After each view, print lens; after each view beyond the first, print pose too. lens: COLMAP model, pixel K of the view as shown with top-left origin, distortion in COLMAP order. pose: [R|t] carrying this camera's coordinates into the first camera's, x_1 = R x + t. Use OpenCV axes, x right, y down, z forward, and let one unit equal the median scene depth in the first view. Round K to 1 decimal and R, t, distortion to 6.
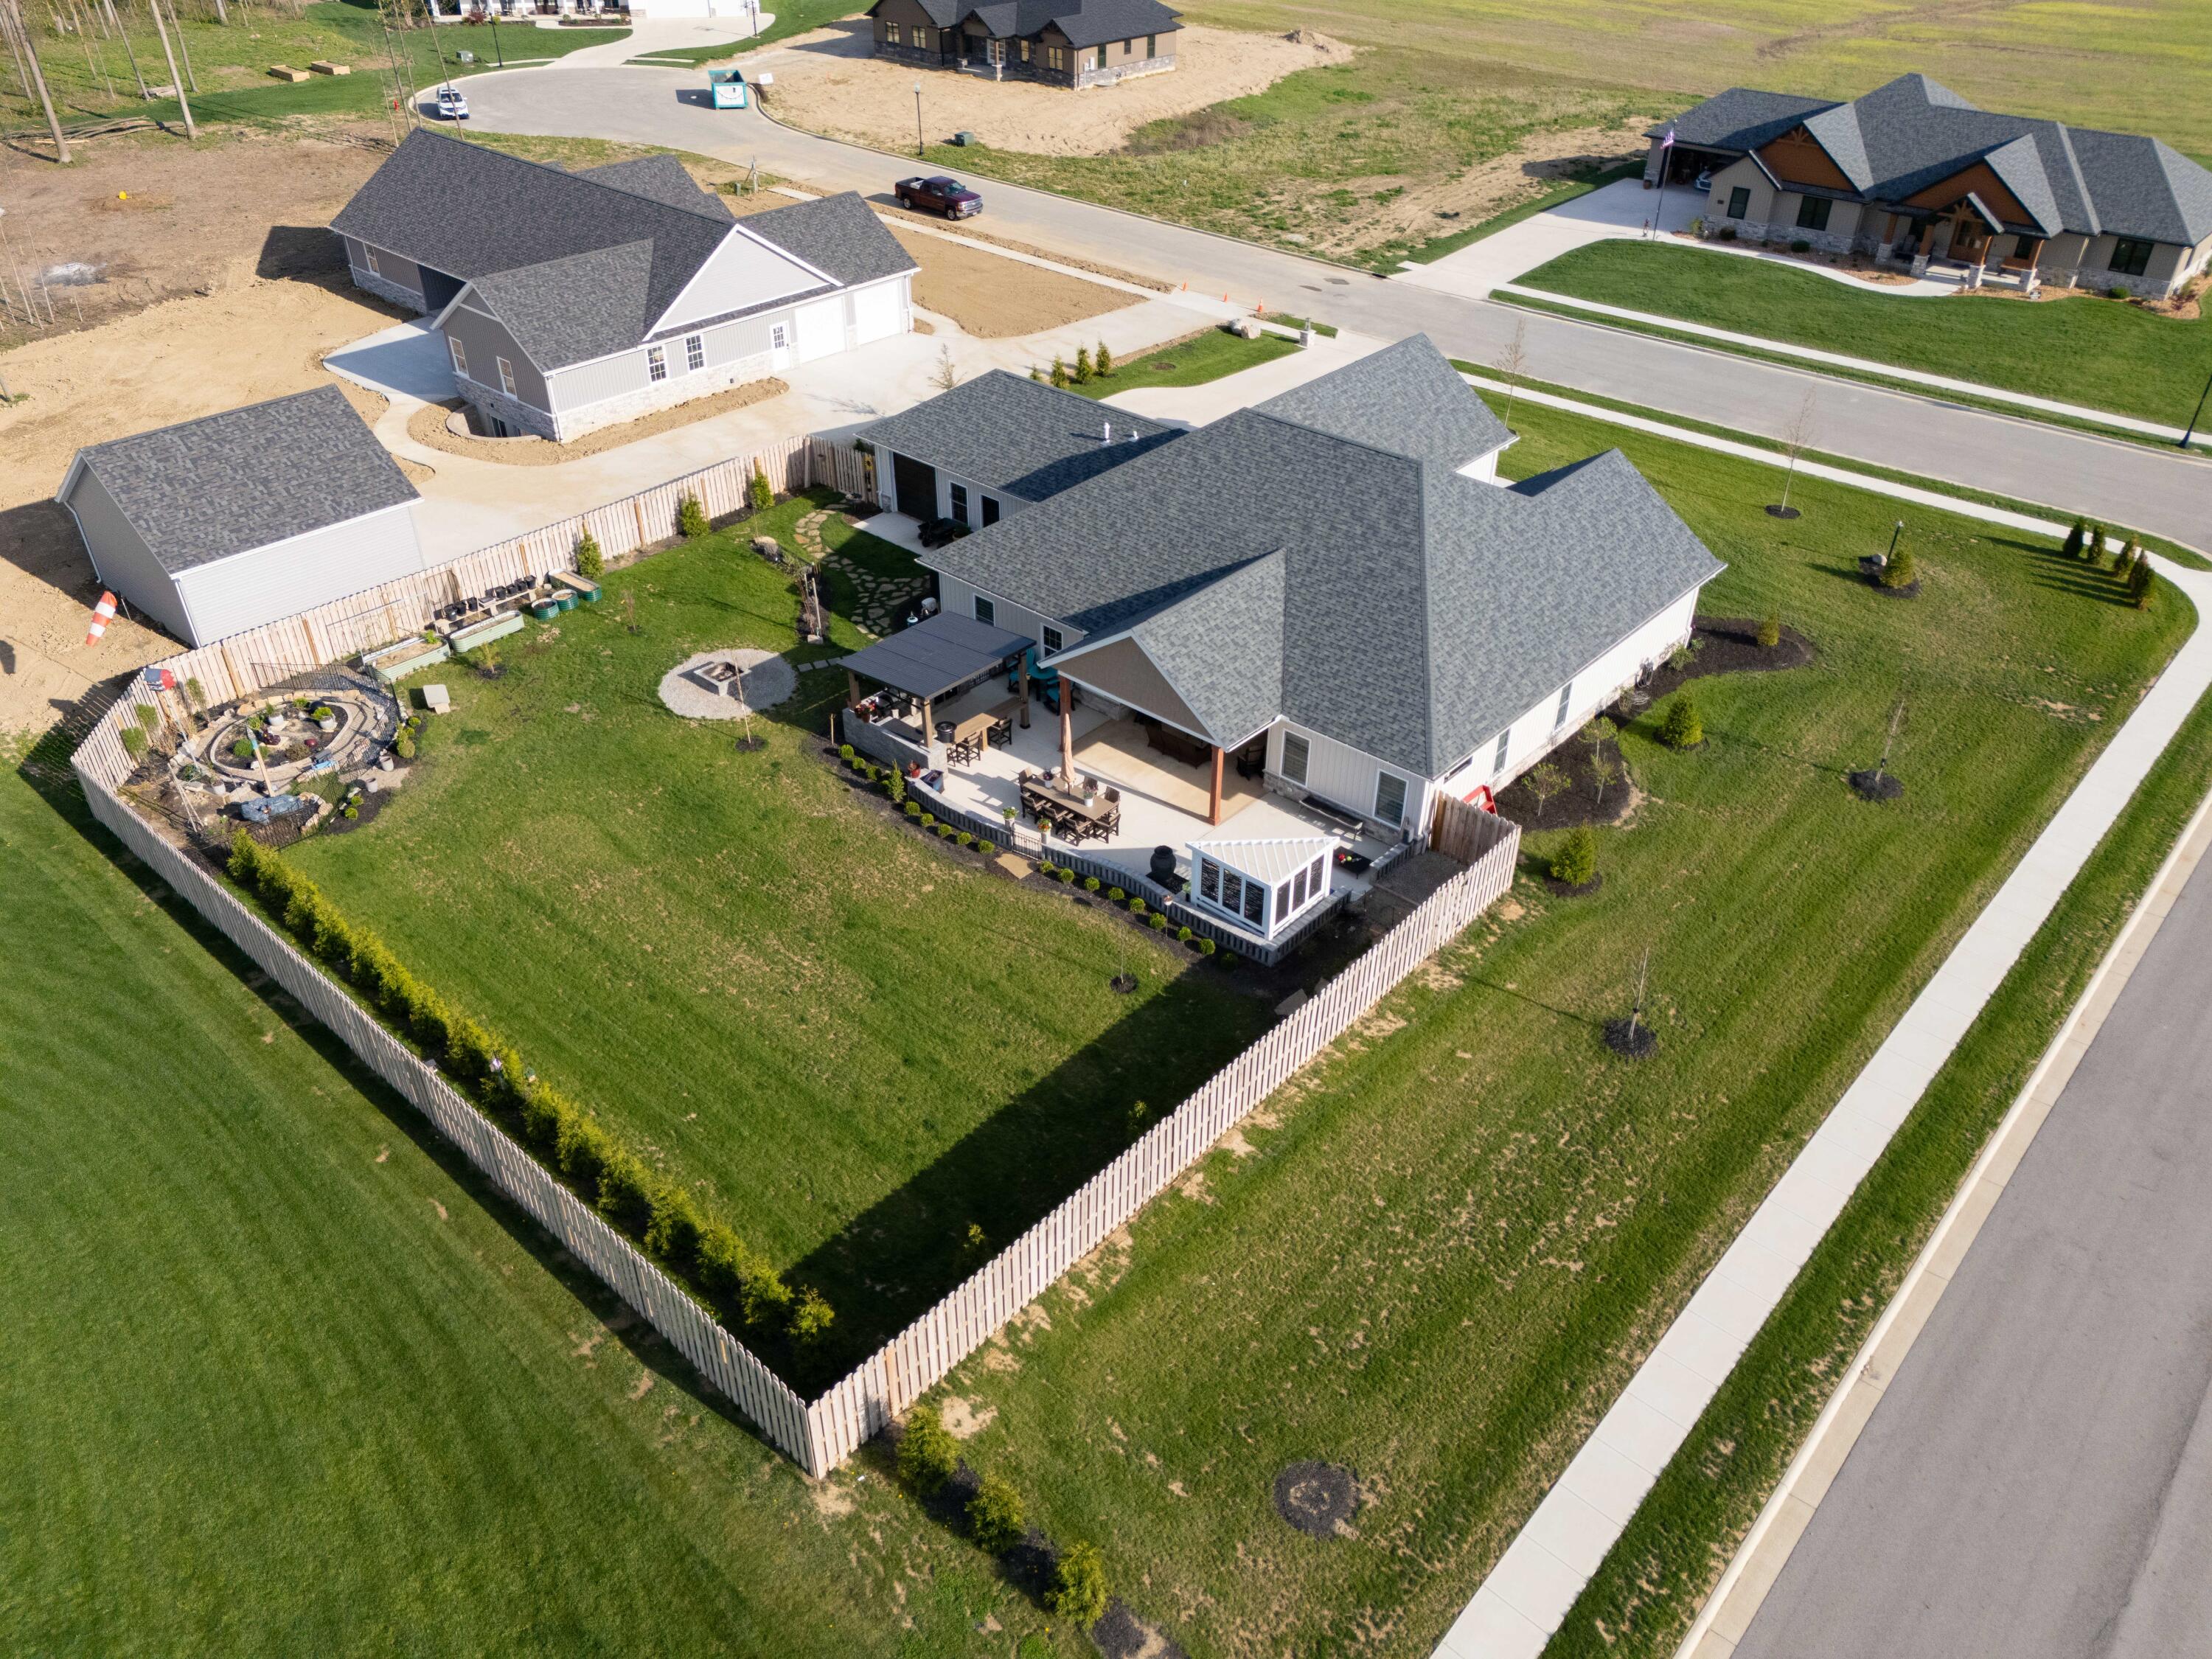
lens RADIAL K [[1629.8, 0, 1106.0], [0, 1629.8, 829.5], [0, 0, 1]] dist [0.096652, -0.116554]
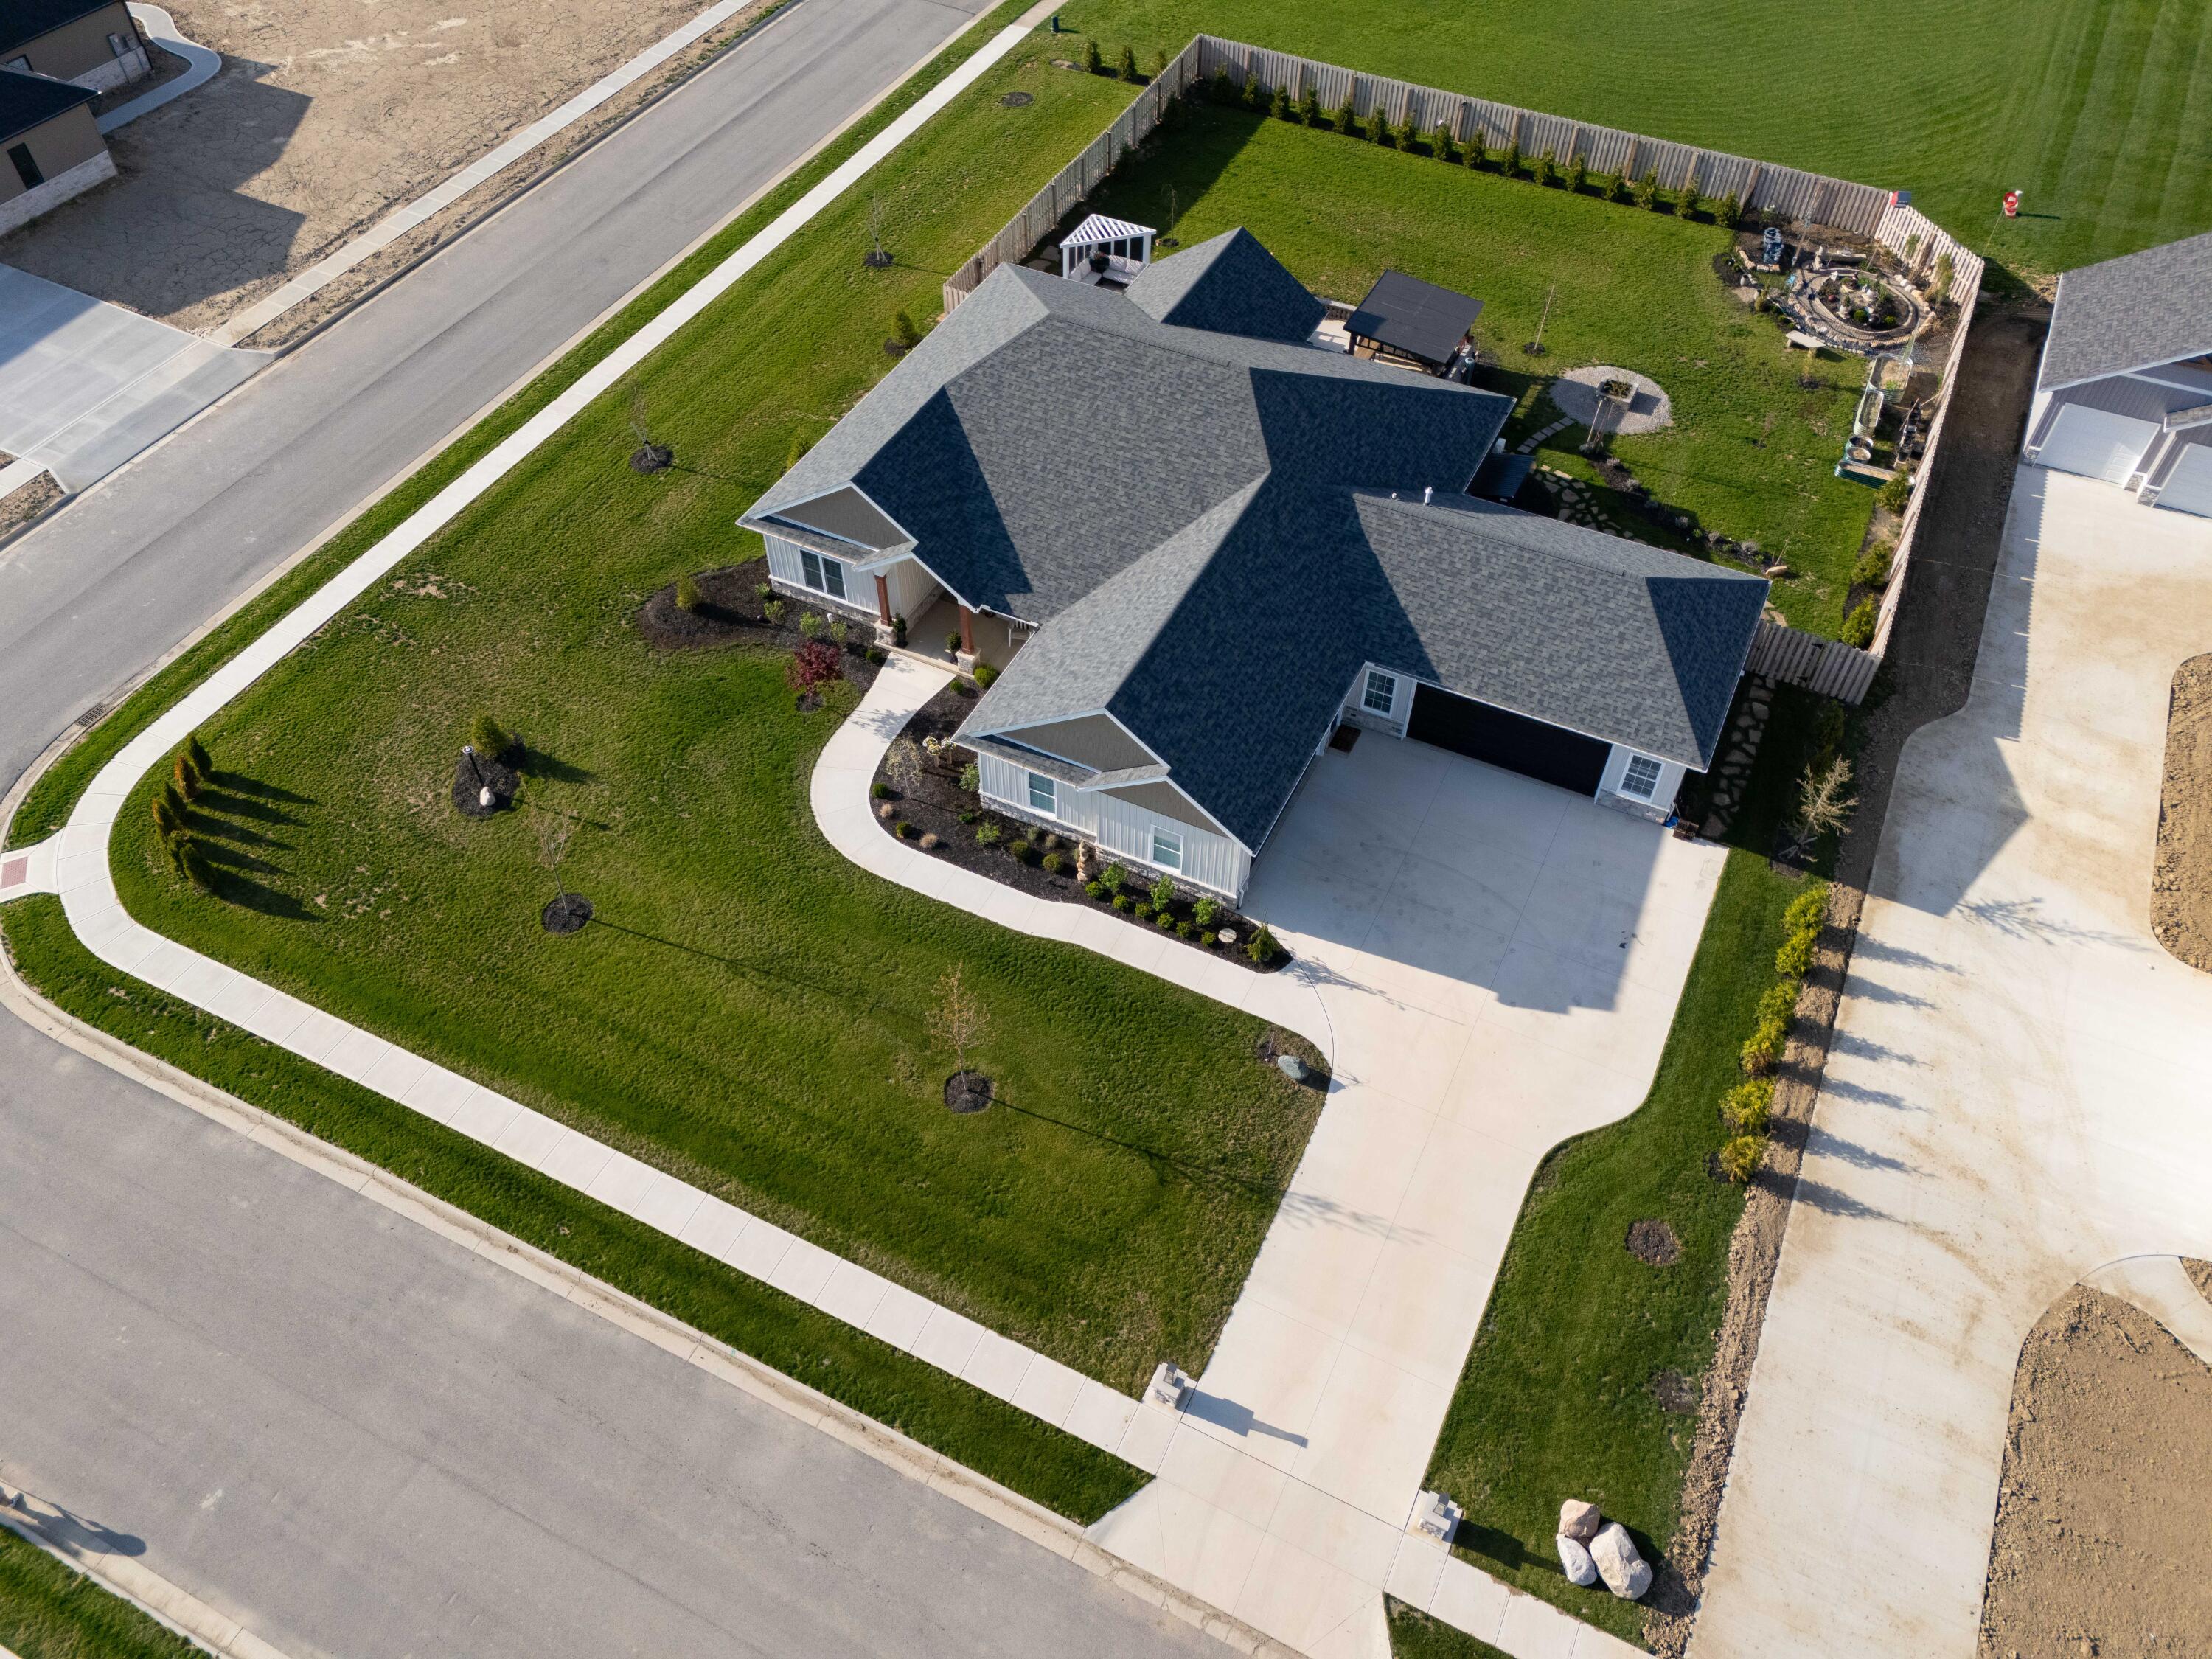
lens RADIAL K [[1629.8, 0, 1106.0], [0, 1629.8, 829.5], [0, 0, 1]] dist [0.096652, -0.116554]
pose [[-0.963434, 0.188890, -0.190038, 0.393215], [-0.164422, 0.143234, 0.975935, -1.130221], [0.211564, 0.971496, -0.106939, 1.352000]]
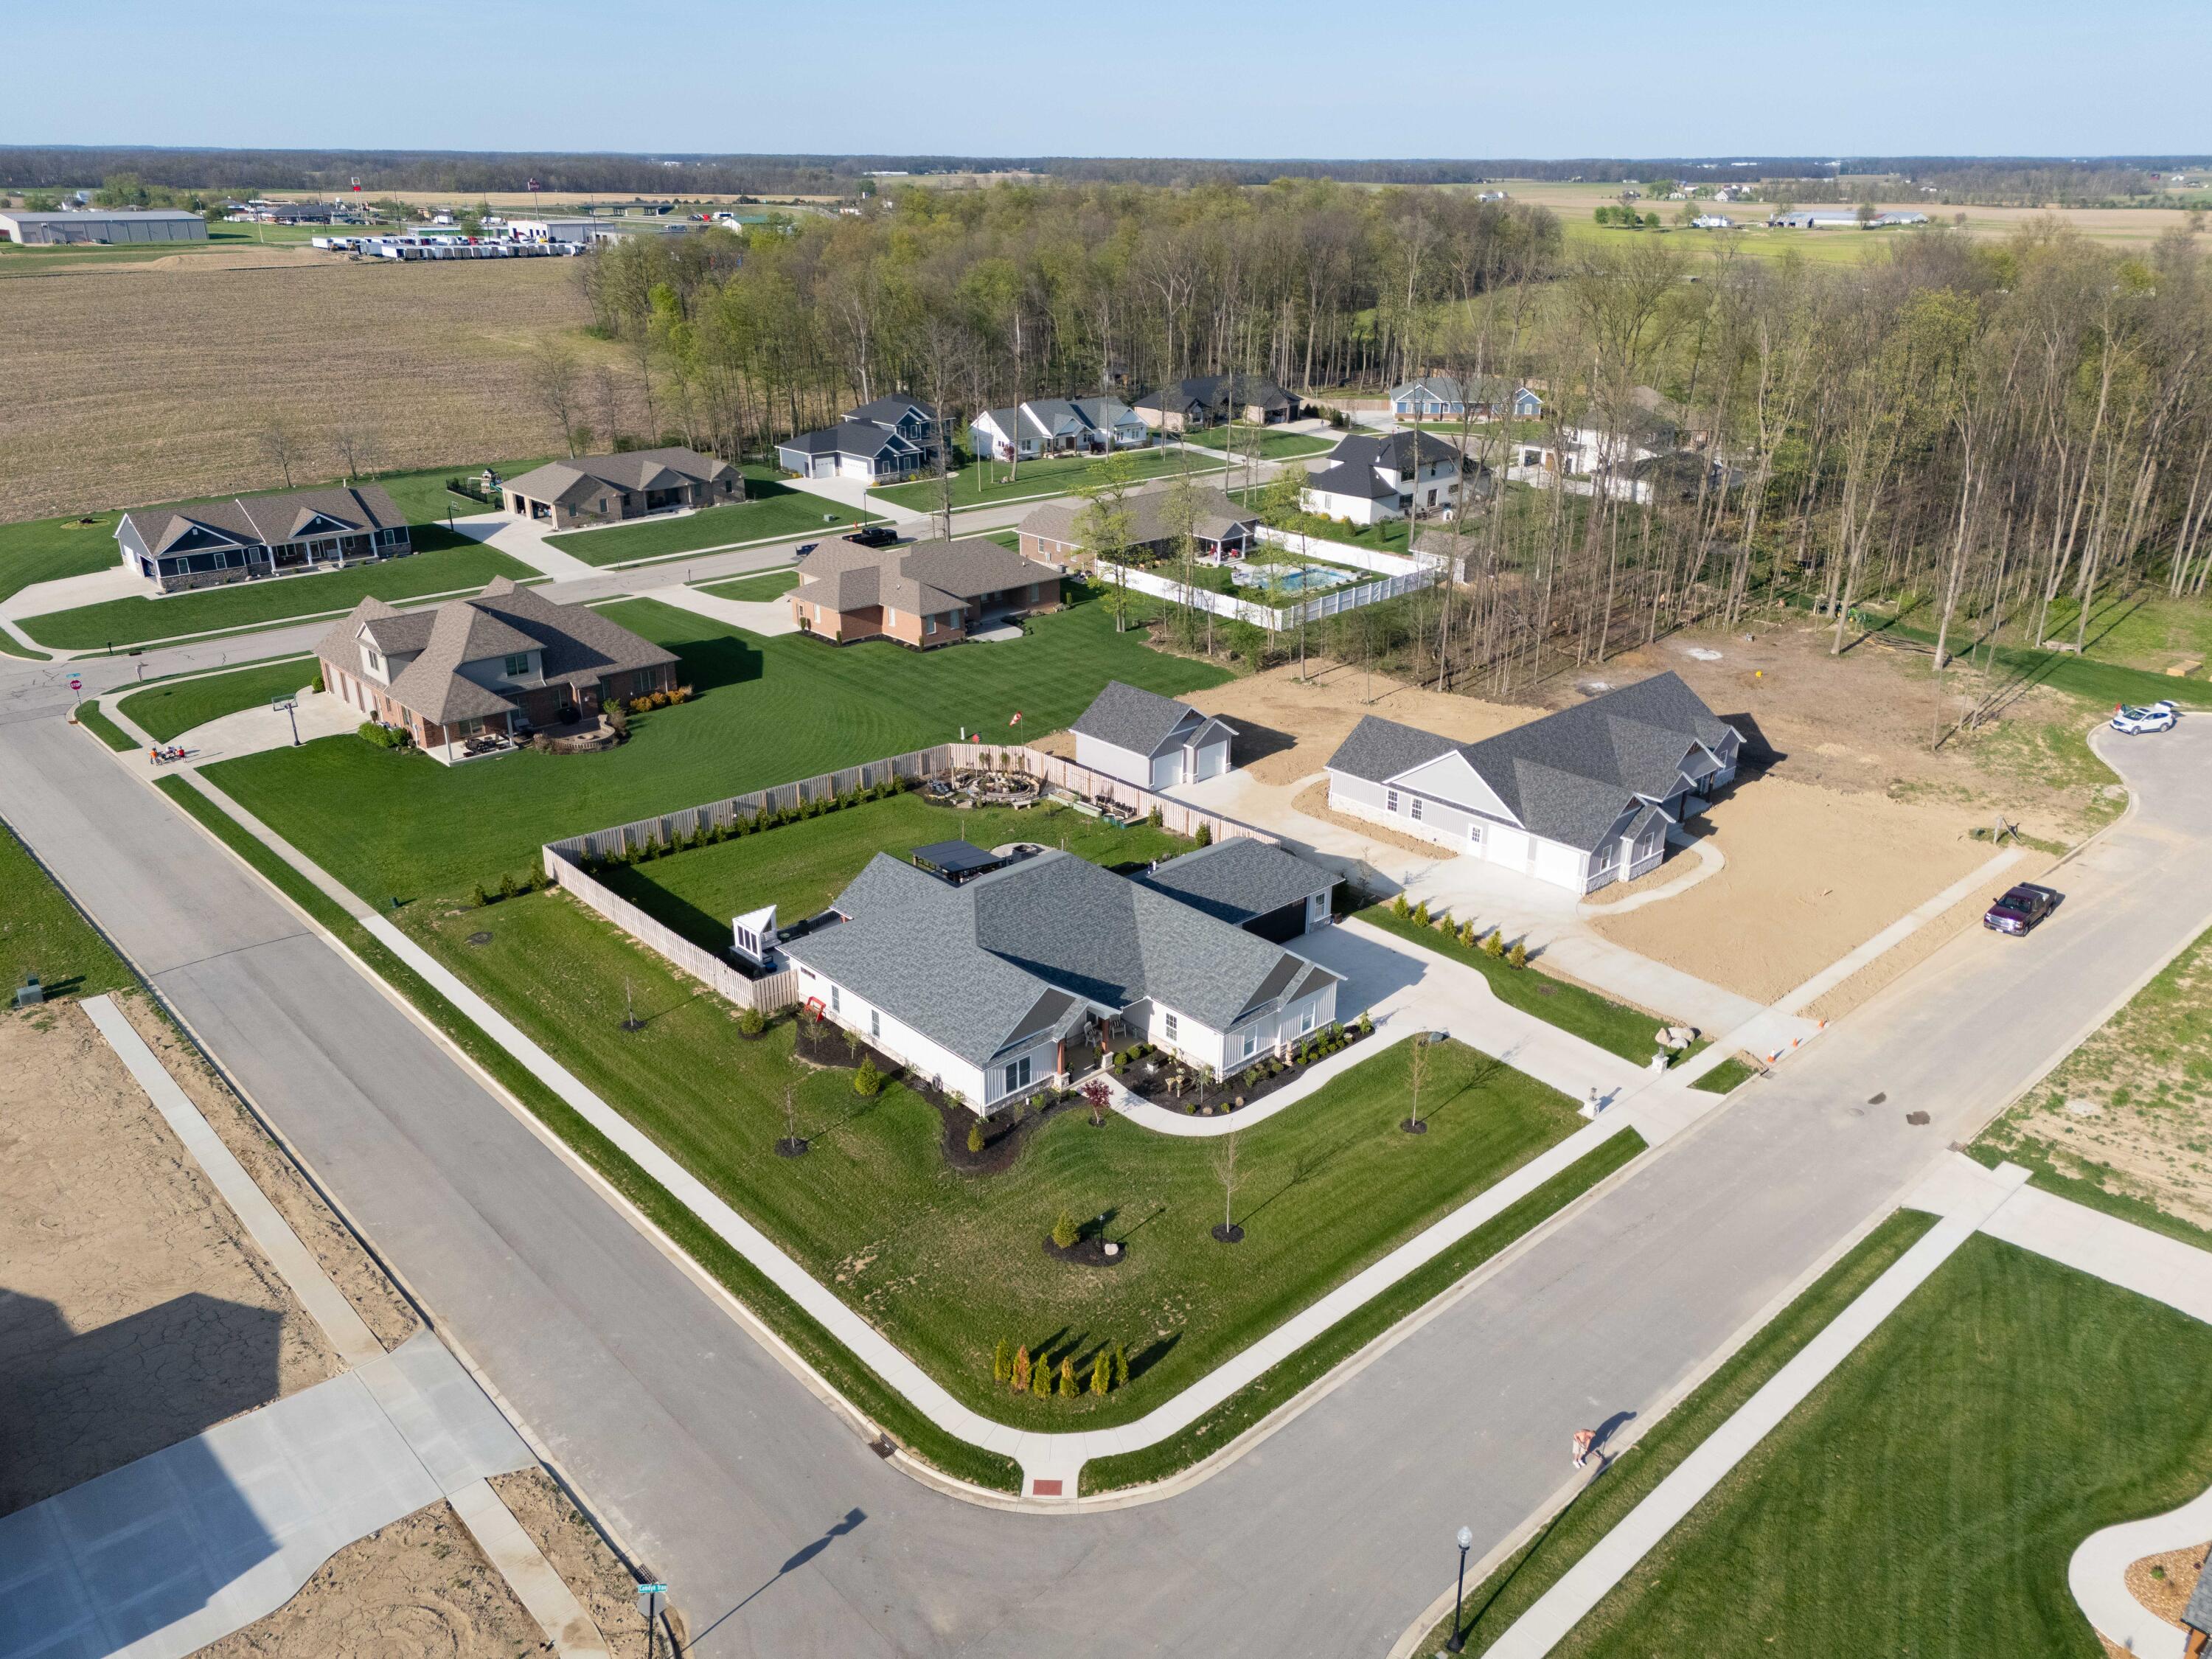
lens RADIAL K [[1629.8, 0, 1106.0], [0, 1629.8, 829.5], [0, 0, 1]] dist [0.096652, -0.116554]
pose [[-0.099509, 0.369857, -0.923744, 1.629684], [-0.567707, 0.741325, 0.357974, -0.904497], [0.817194, 0.560038, 0.136202, 0.796367]]
